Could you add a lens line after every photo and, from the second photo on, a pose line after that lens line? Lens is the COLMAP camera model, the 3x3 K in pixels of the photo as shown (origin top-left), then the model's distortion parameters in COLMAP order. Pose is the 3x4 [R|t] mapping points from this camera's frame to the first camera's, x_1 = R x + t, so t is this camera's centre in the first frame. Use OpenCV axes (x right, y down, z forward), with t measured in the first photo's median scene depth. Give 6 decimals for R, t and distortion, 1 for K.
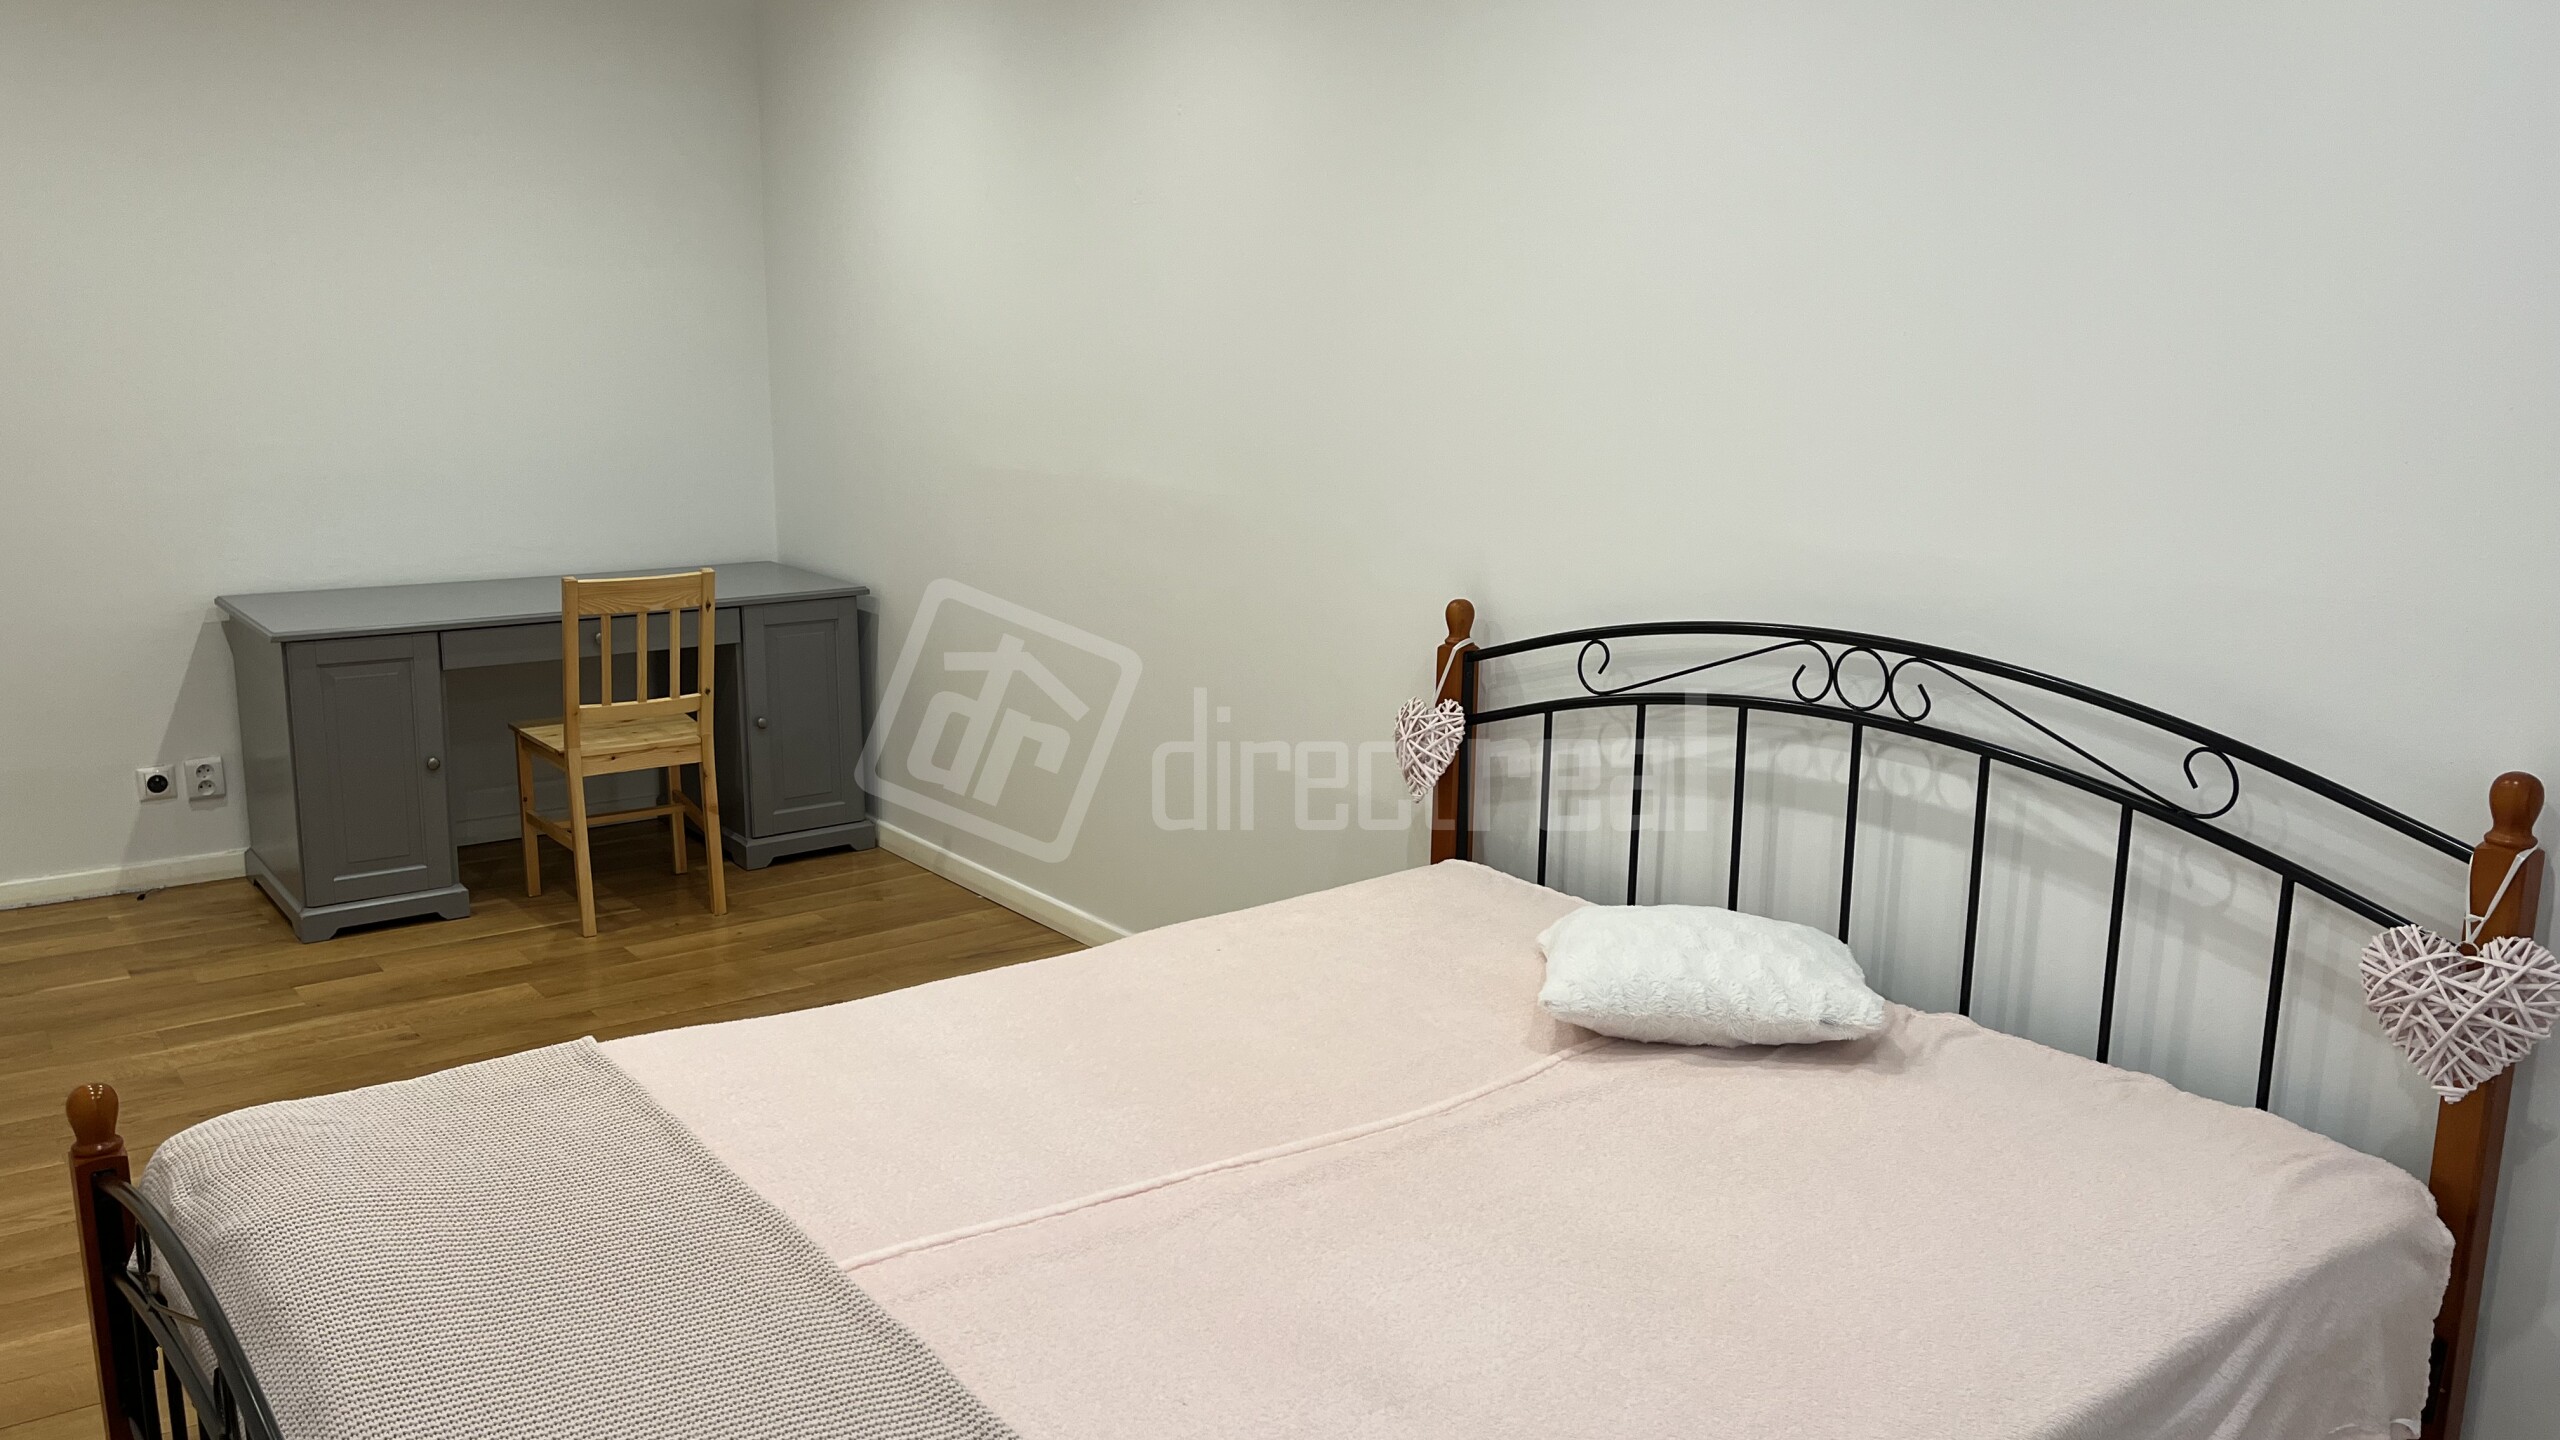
lens RADIAL K [[1890.5, 0, 1280.0], [0, 1890.5, 720.0], [0, 0, 1]] dist [-0.002677, -0.001541]
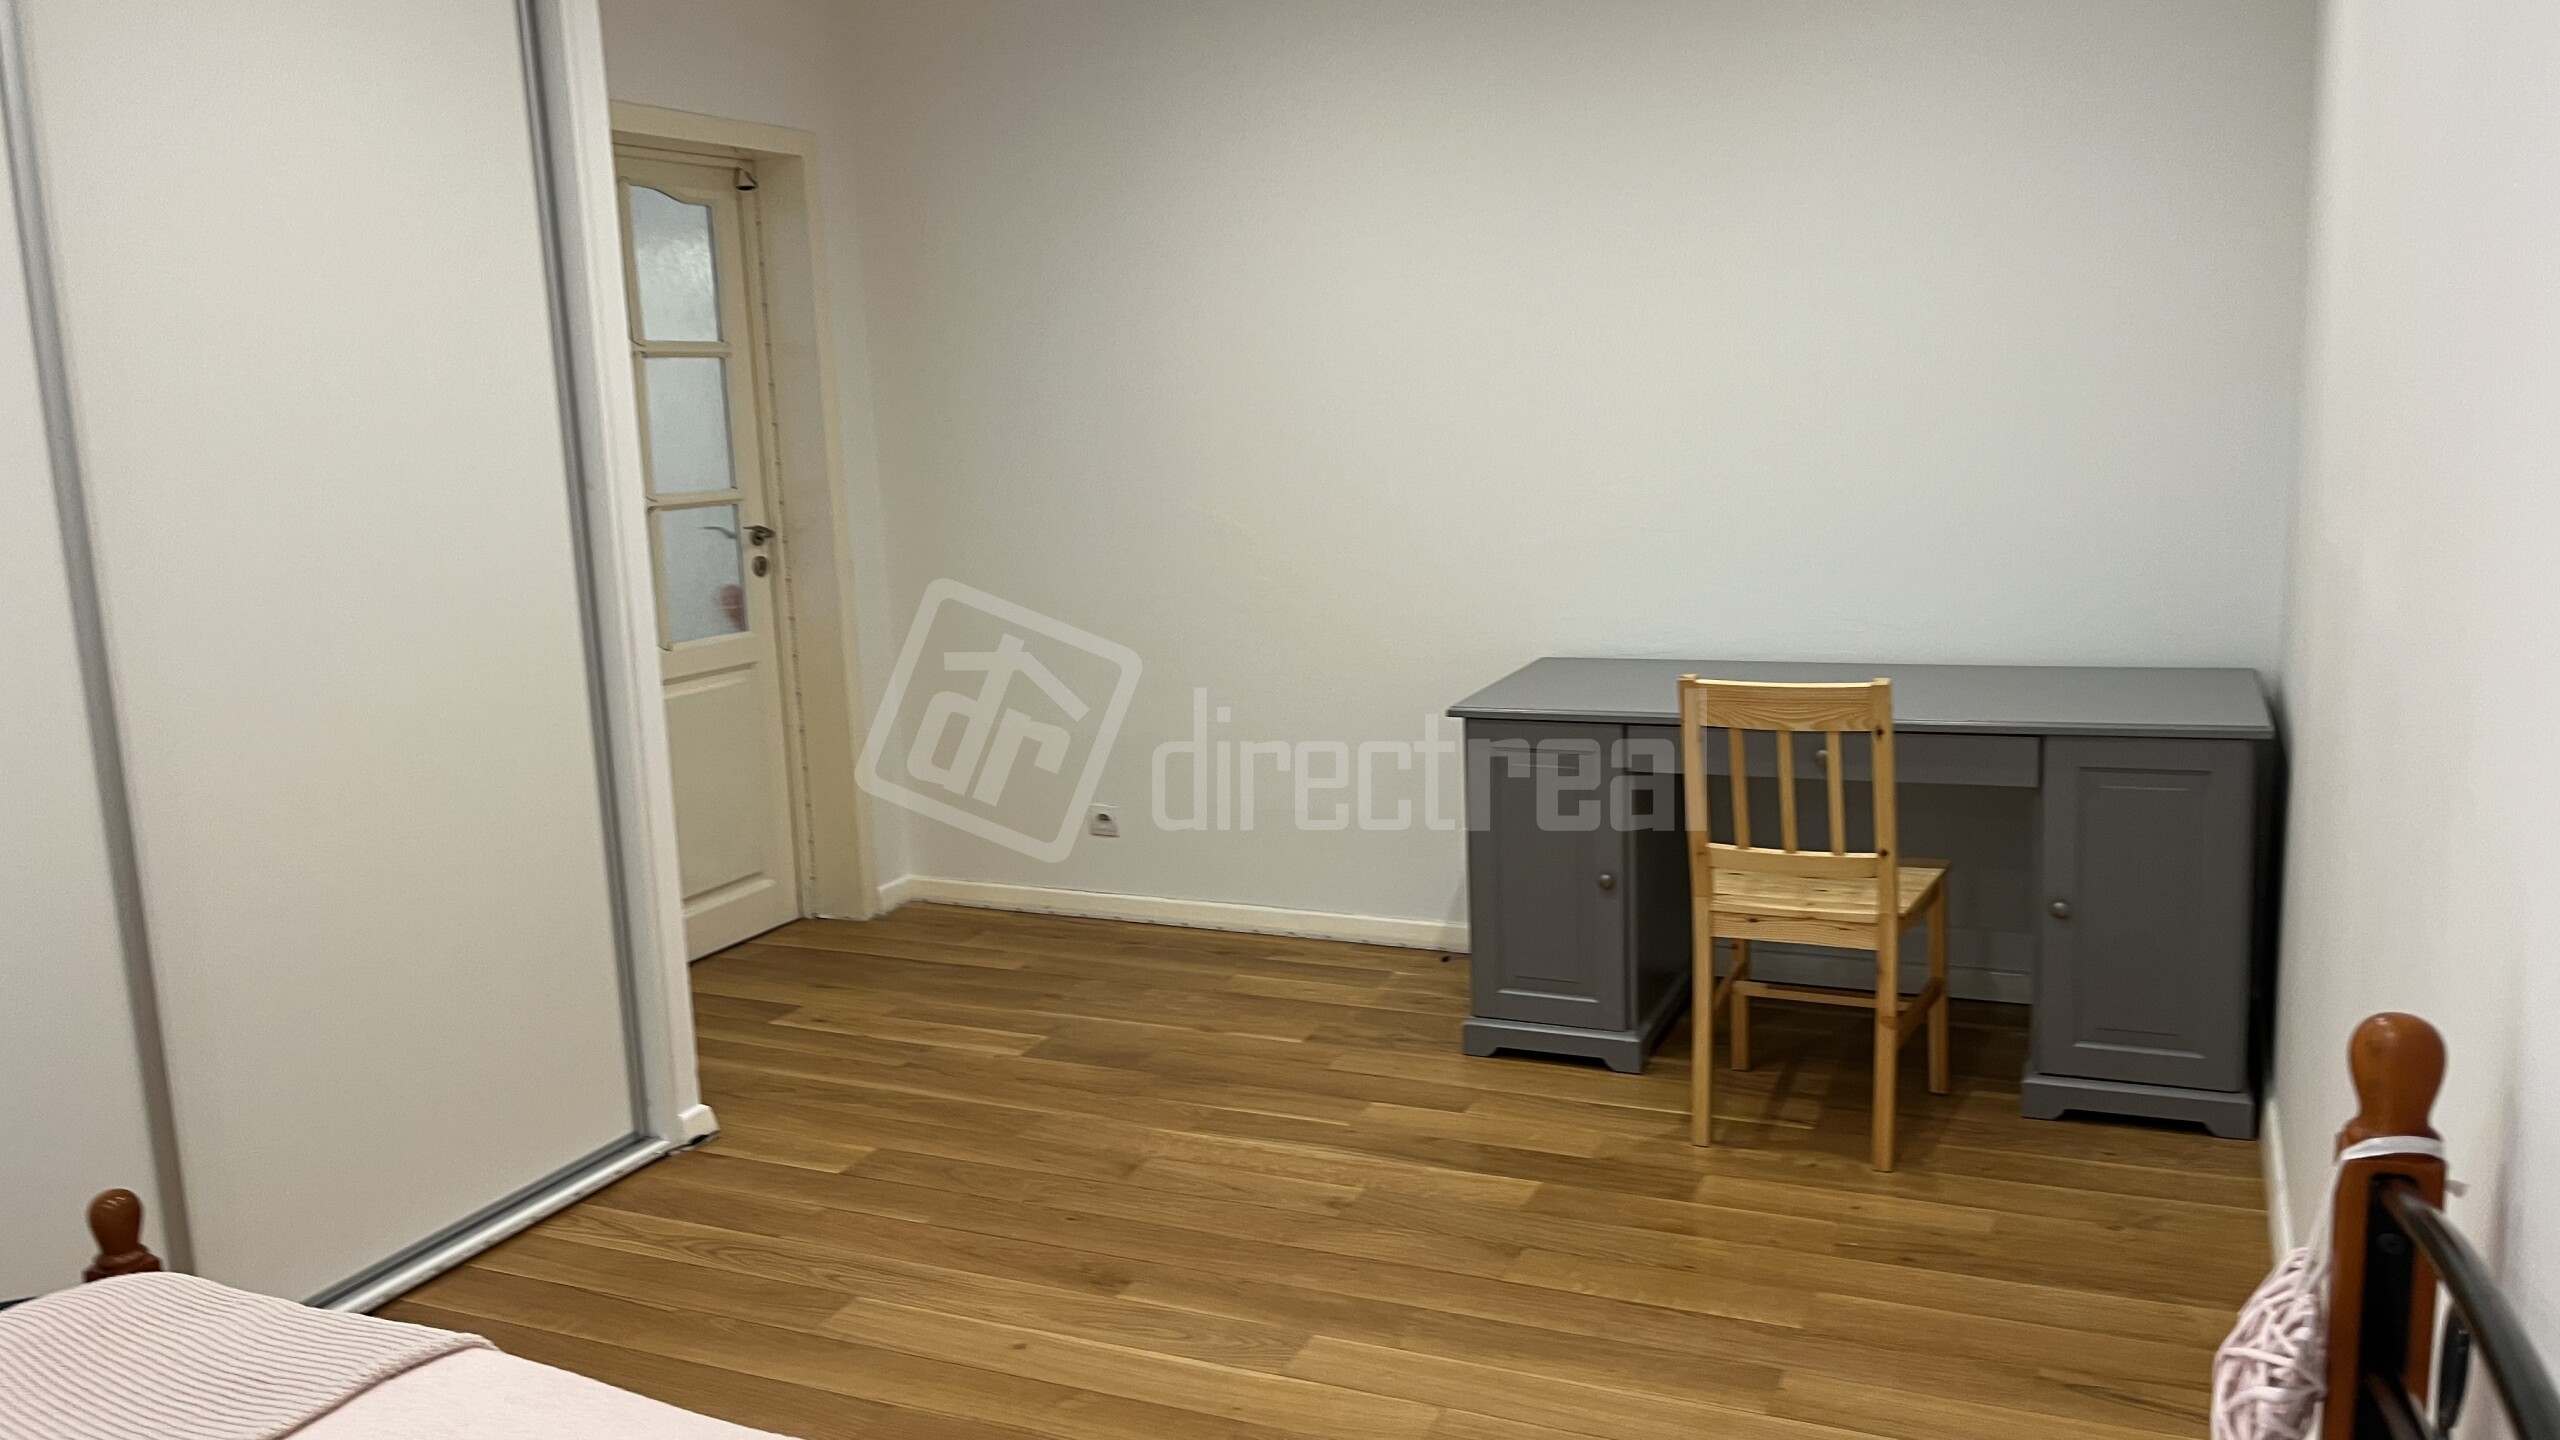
lens RADIAL K [[1890.5, 0, 1280.0], [0, 1890.5, 720.0], [0, 0, 1]] dist [-0.002677, -0.001541]
pose [[0.456083, 0.113963, -0.882610, 0.207590], [-0.127366, 0.989916, 0.062002, -0.079940], [0.880776, 0.084136, 0.465999, 0.485376]]
